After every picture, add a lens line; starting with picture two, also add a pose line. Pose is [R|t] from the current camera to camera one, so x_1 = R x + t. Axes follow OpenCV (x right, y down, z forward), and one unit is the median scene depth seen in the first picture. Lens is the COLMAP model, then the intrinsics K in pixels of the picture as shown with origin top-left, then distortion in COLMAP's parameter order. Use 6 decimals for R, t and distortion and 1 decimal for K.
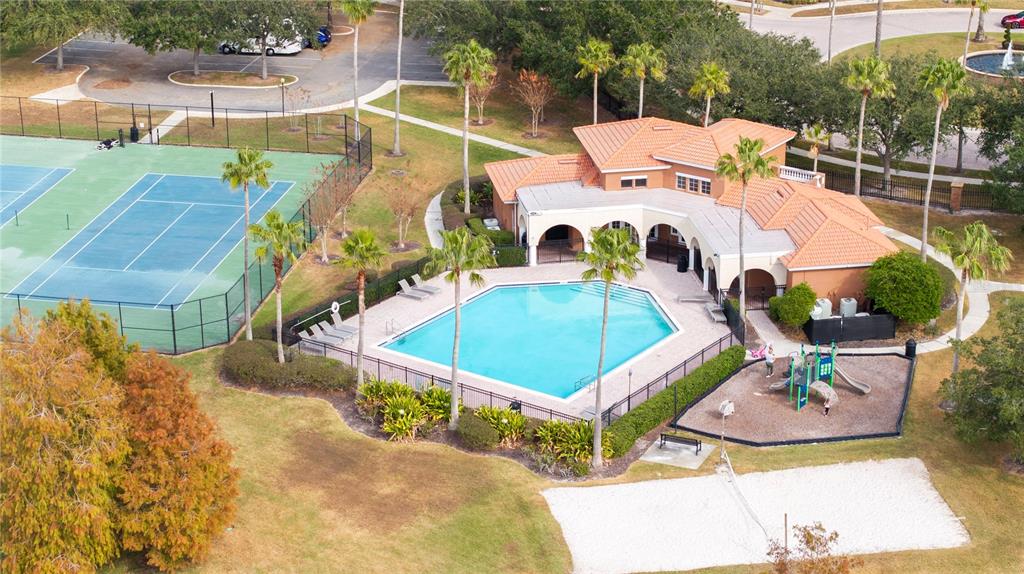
lens RADIAL K [[2007.0, 0, 510.5], [0, 2007.0, 291.1], [0, 0, 1]] dist [-0.085893, 0.000000]
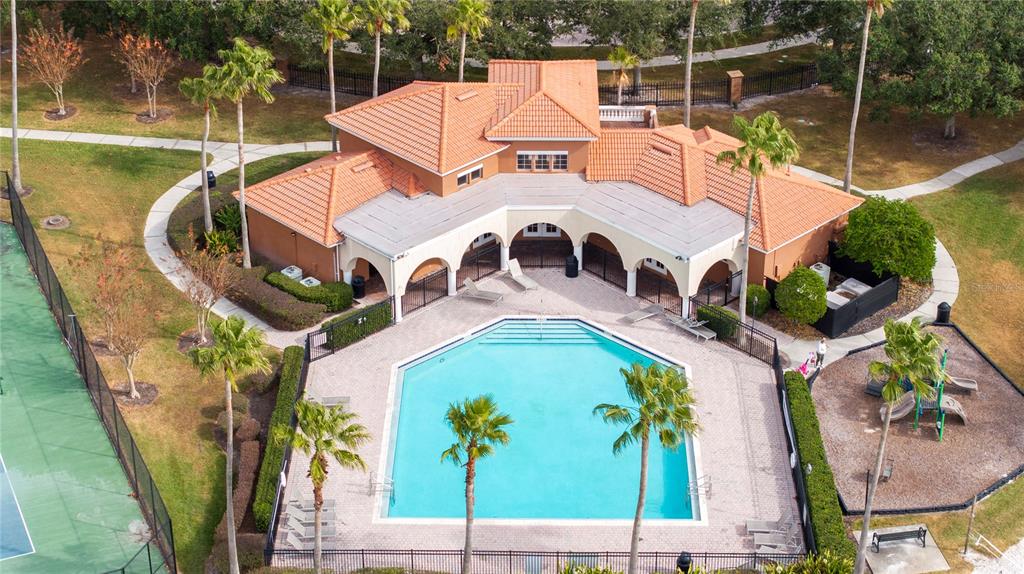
lens RADIAL K [[2007.0, 0, 511.9], [0, 2007.0, 287.4], [0, 0, 1]] dist [-0.085893, 0.000000]
pose [[0.824210, -0.278565, 0.493031, -0.318733], [0.205629, 0.958439, 0.197769, -0.163241], [-0.527631, -0.061621, 0.847235, 0.336735]]
